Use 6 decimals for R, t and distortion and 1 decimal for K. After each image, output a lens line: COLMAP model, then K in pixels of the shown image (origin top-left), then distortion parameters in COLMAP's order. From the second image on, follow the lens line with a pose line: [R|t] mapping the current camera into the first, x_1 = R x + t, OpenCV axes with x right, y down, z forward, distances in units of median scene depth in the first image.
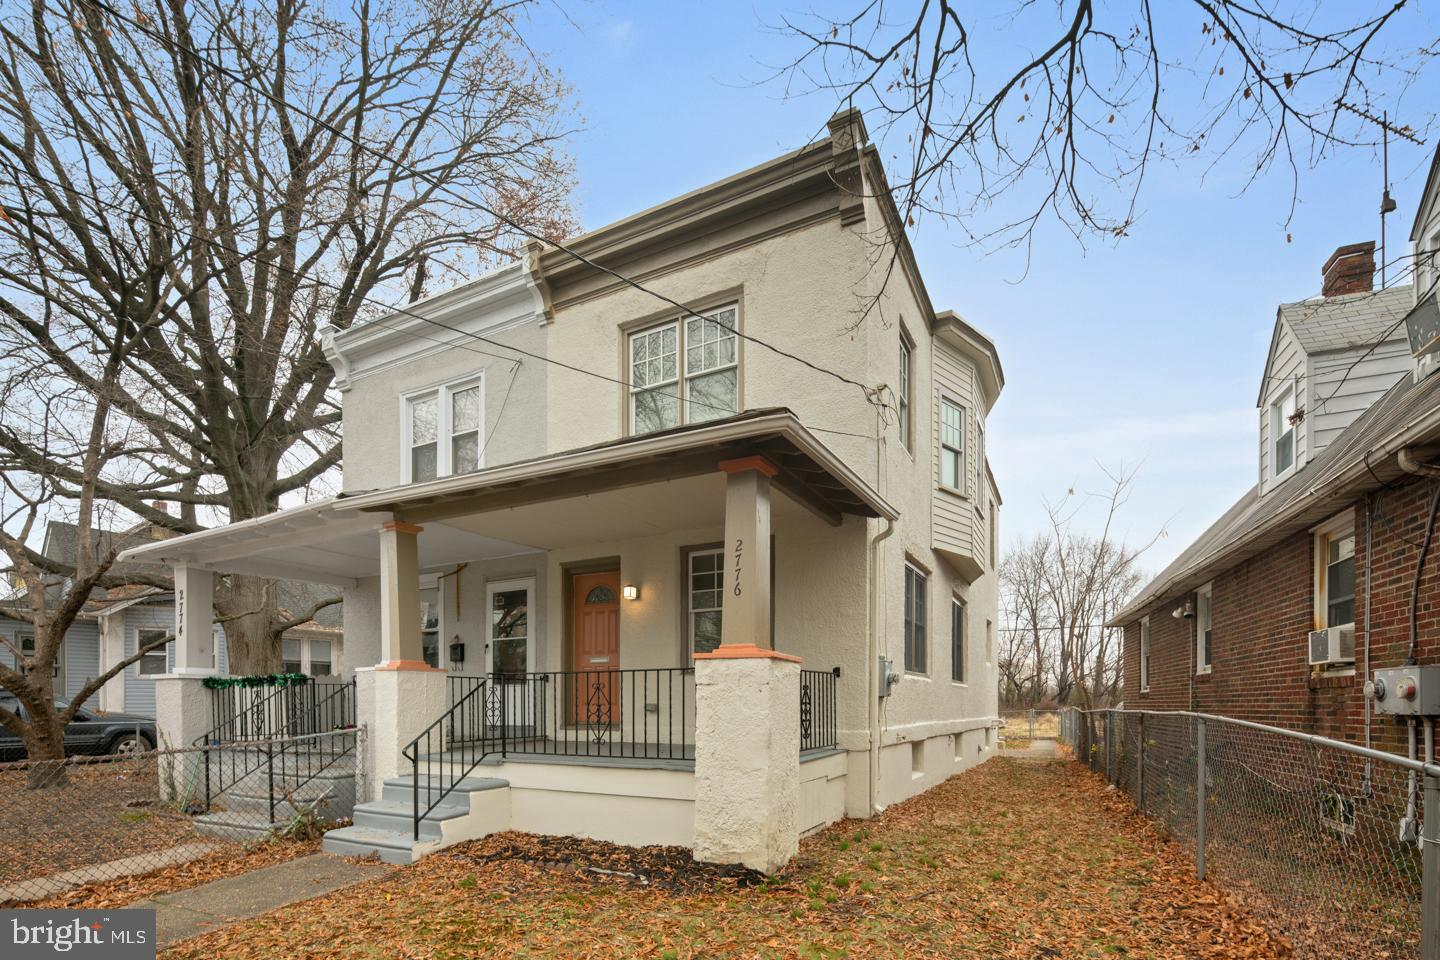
lens RADIAL K [[702.0, 0, 680.8], [0, 702.0, 701.5], [0, 0, 1]] dist [0.001482, -0.003256]
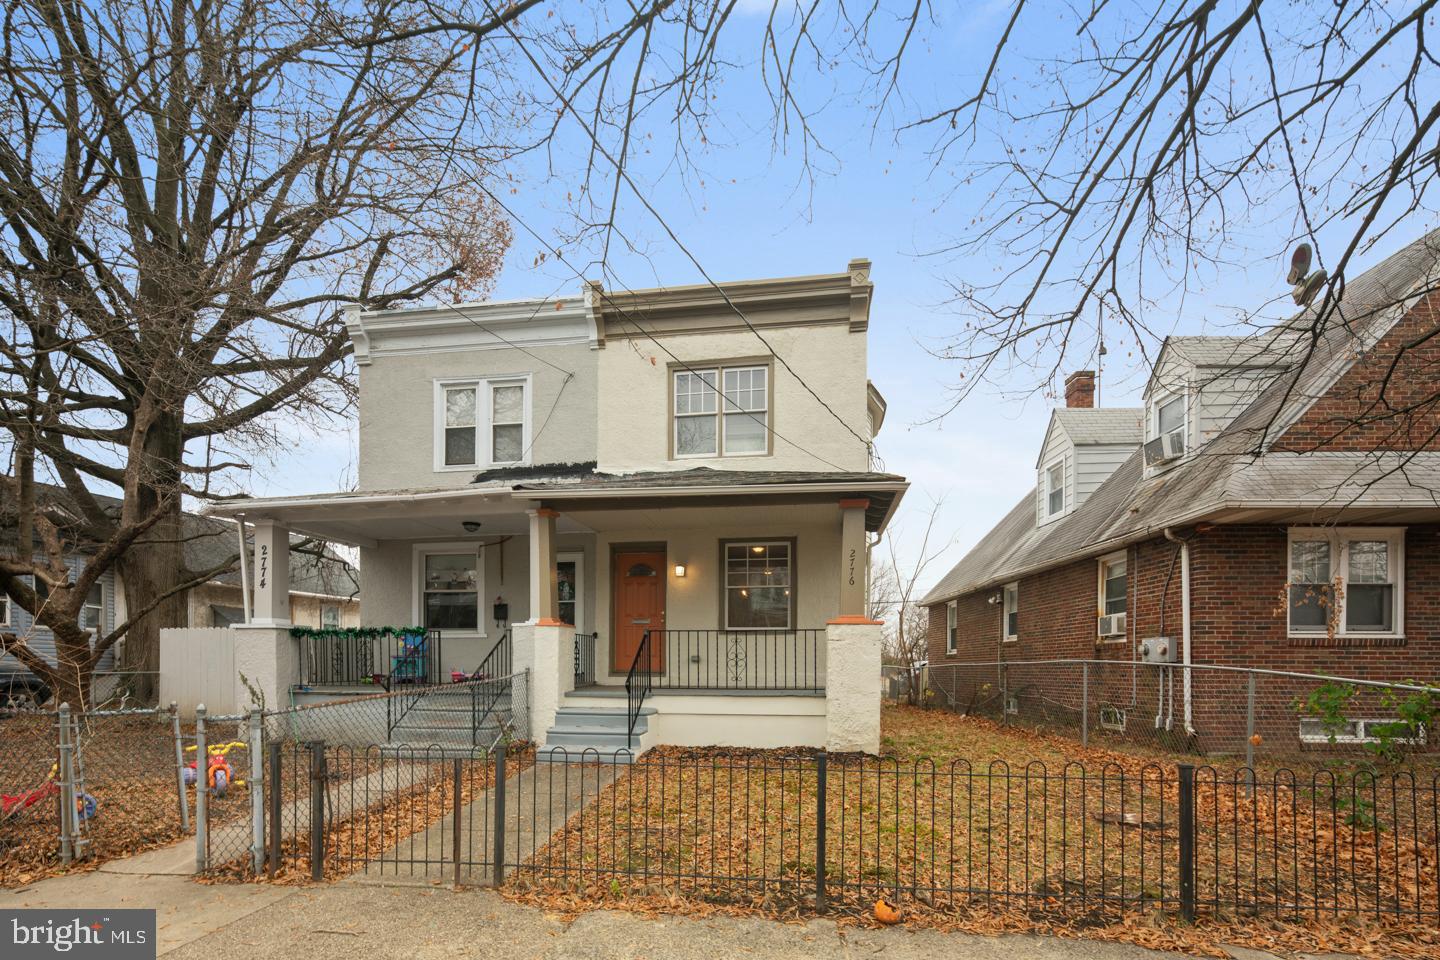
lens RADIAL K [[702.0, 0, 670.5], [0, 702.0, 665.4], [0, 0, 1]] dist [0.001482, -0.003256]
pose [[0.945710, 0.006841, 0.324938, -0.513482], [-0.006791, 0.999976, -0.001290, 0.022945], [-0.324939, -0.000986, 0.945734, -0.232147]]
